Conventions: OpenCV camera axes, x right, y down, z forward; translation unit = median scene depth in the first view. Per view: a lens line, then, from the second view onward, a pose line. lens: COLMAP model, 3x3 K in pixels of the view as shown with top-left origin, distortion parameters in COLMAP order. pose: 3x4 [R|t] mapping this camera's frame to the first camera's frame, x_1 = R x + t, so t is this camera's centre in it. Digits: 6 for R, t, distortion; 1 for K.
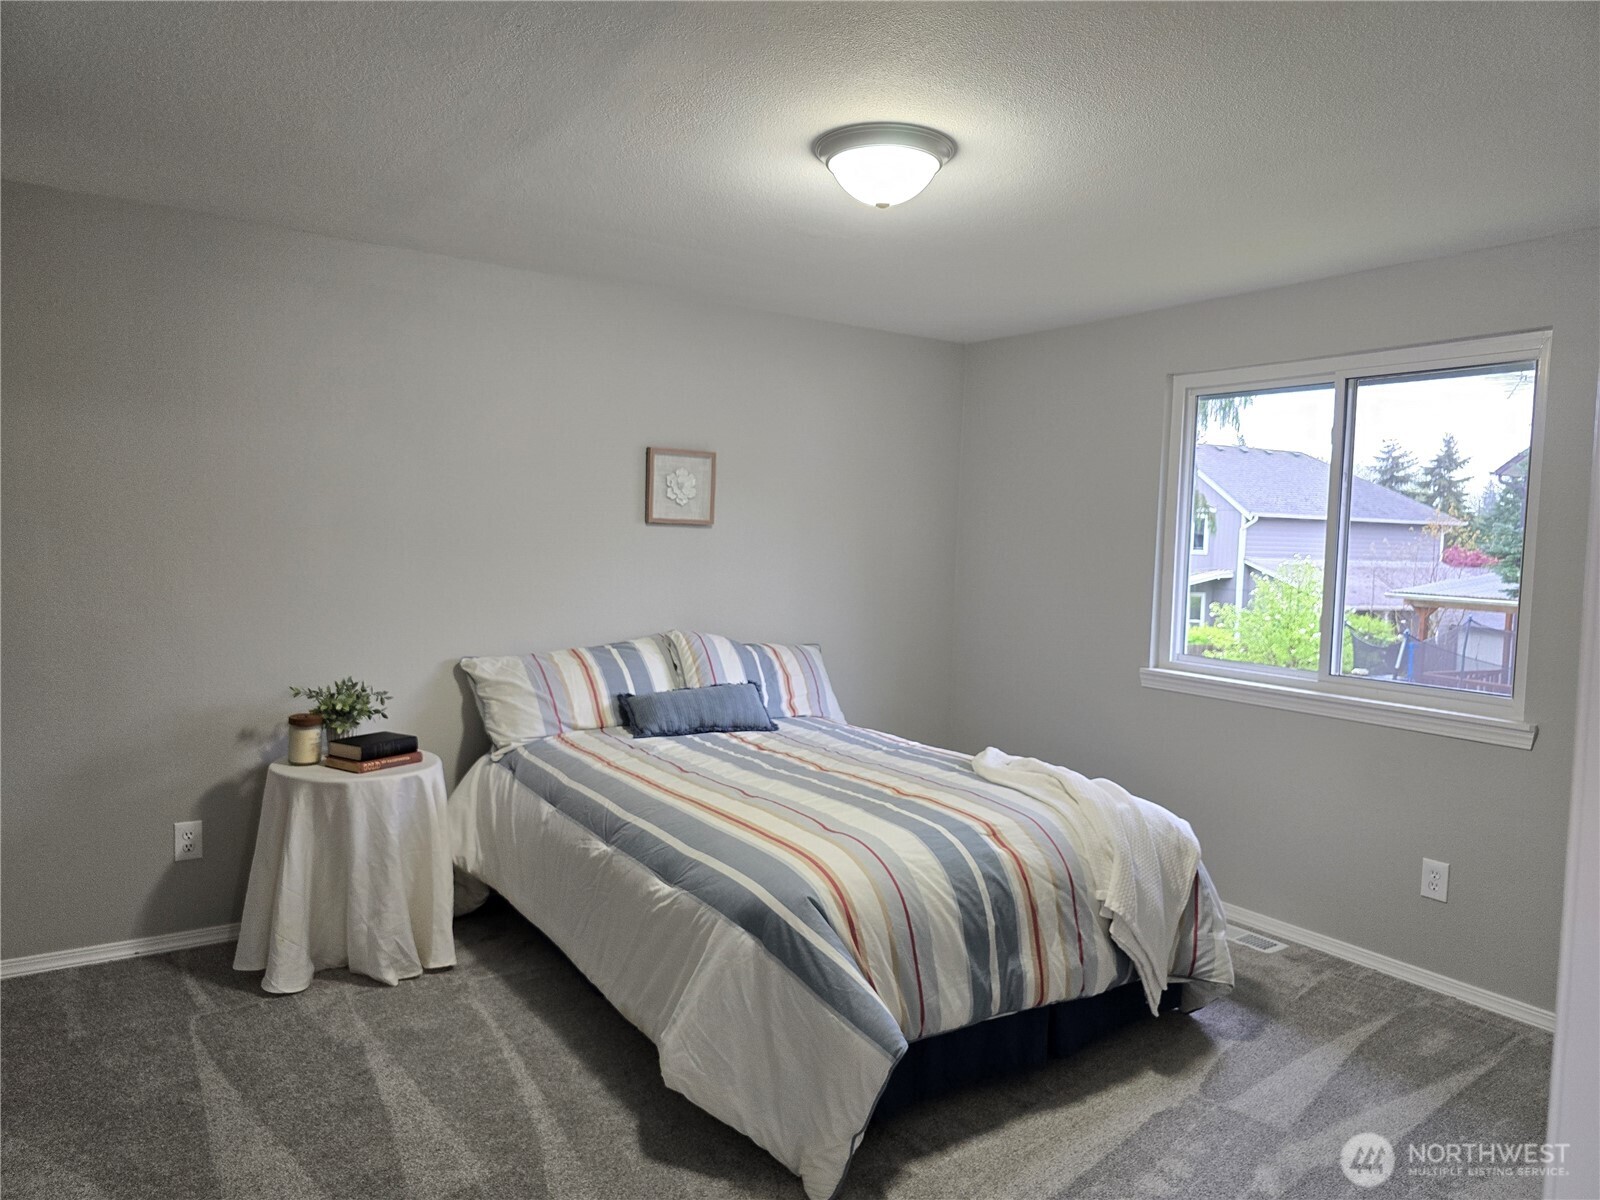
lens RADIAL K [[1073.6, 0, 798.8], [0, 1073.6, 597.5], [0, 0, 1]] dist [0.031867, -0.003185]
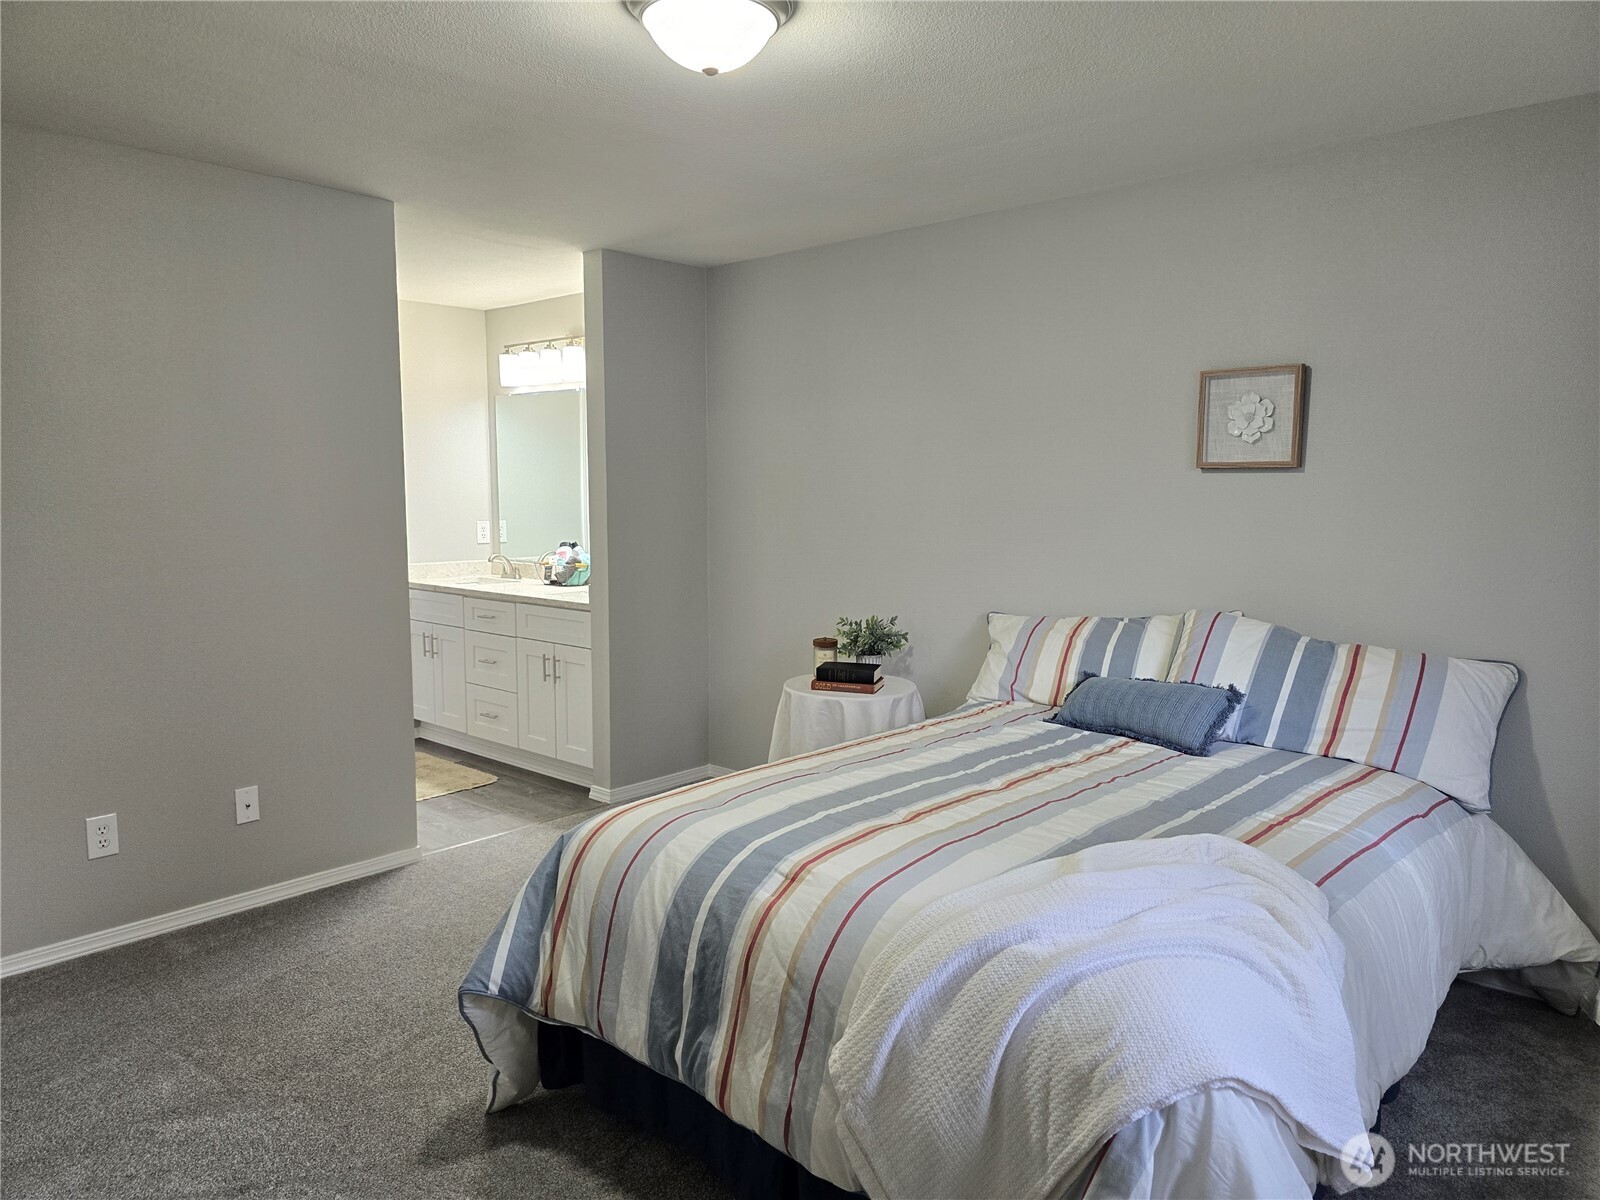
lens RADIAL K [[1073.6, 0, 797.1], [0, 1073.6, 604.7], [0, 0, 1]] dist [0.031867, -0.003185]
pose [[0.243252, 0.081646, -0.966521, 0.882293], [-0.053073, 0.996079, 0.070785, -0.016672], [0.968510, 0.034077, 0.246631, 0.831289]]
